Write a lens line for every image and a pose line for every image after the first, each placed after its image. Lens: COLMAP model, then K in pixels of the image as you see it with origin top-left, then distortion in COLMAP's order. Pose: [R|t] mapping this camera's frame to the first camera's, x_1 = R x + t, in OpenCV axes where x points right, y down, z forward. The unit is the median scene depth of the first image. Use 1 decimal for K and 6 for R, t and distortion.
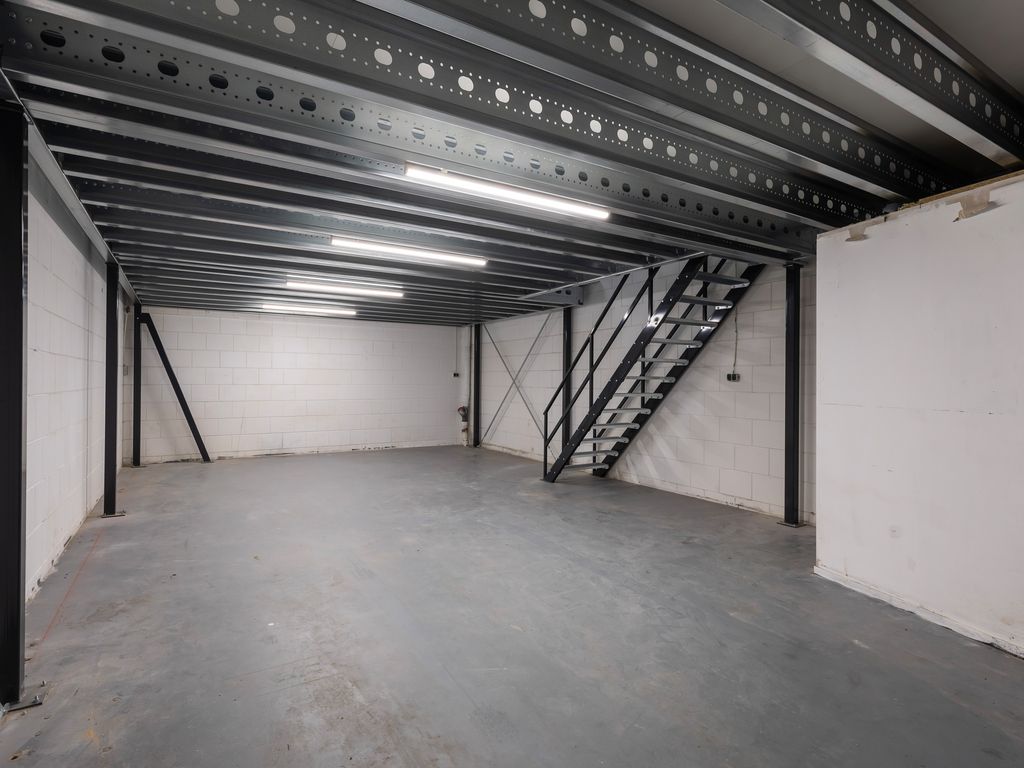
lens RADIAL K [[517.0, 0, 497.8], [0, 517.0, 382.2], [0, 0, 1]] dist [0.015968, -0.000587]
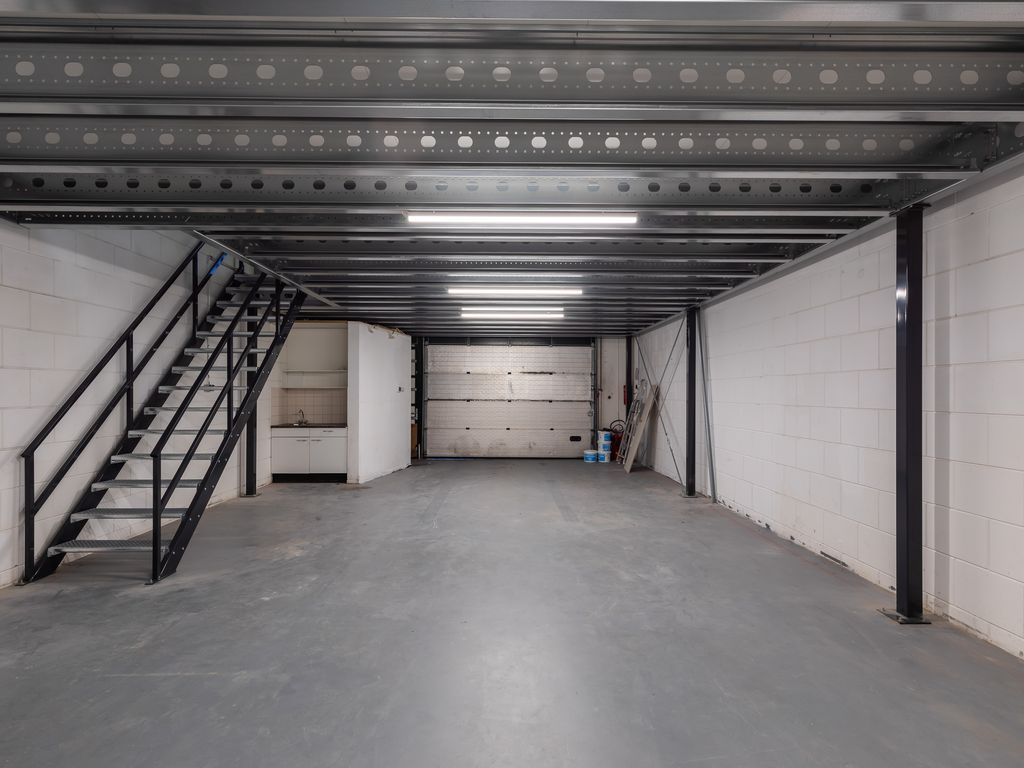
lens RADIAL K [[516.6, 0, 506.9], [0, 516.6, 391.4], [0, 0, 1]] dist [0.012677, -0.000632]
pose [[-0.858055, -0.006912, 0.513511, -0.493521], [-0.005912, 0.999976, 0.003582, -0.005911], [-0.513523, 0.000038, -0.858076, 1.324574]]
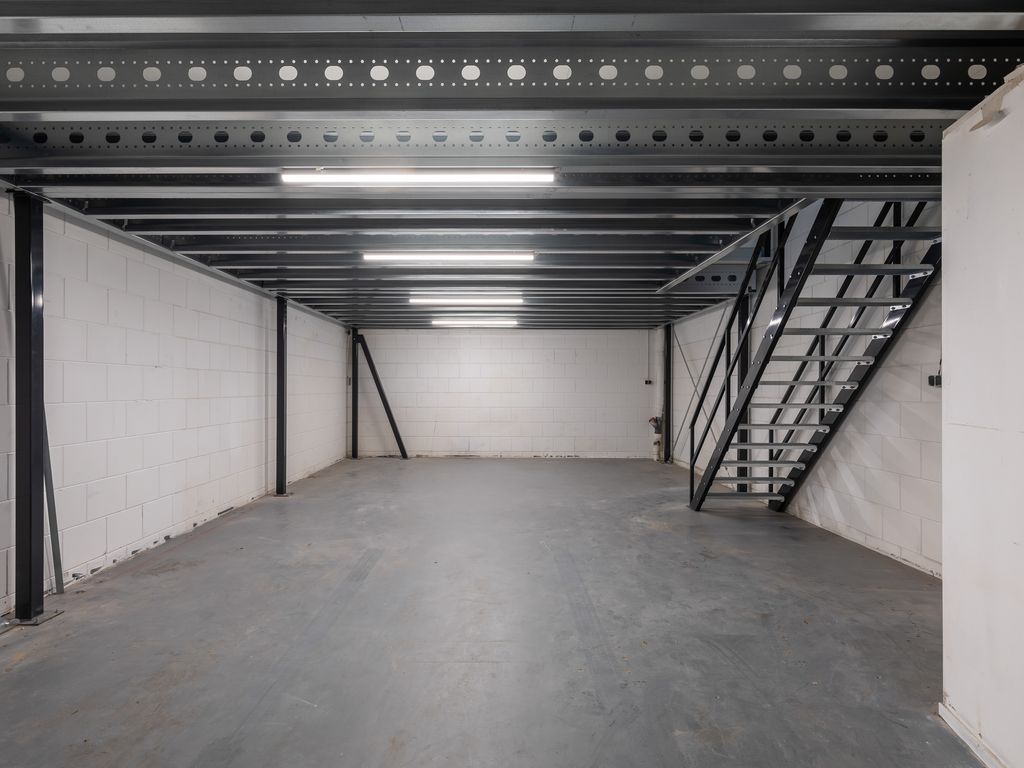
lens RADIAL K [[514.1, 0, 506.0], [0, 514.1, 388.9], [0, 0, 1]] dist [0.012399, -0.000505]
pose [[0.861473, -0.004194, -0.507785, 0.275303], [0.002244, 0.999988, -0.004452, 0.002090], [0.507798, 0.002695, 0.861472, 0.142587]]
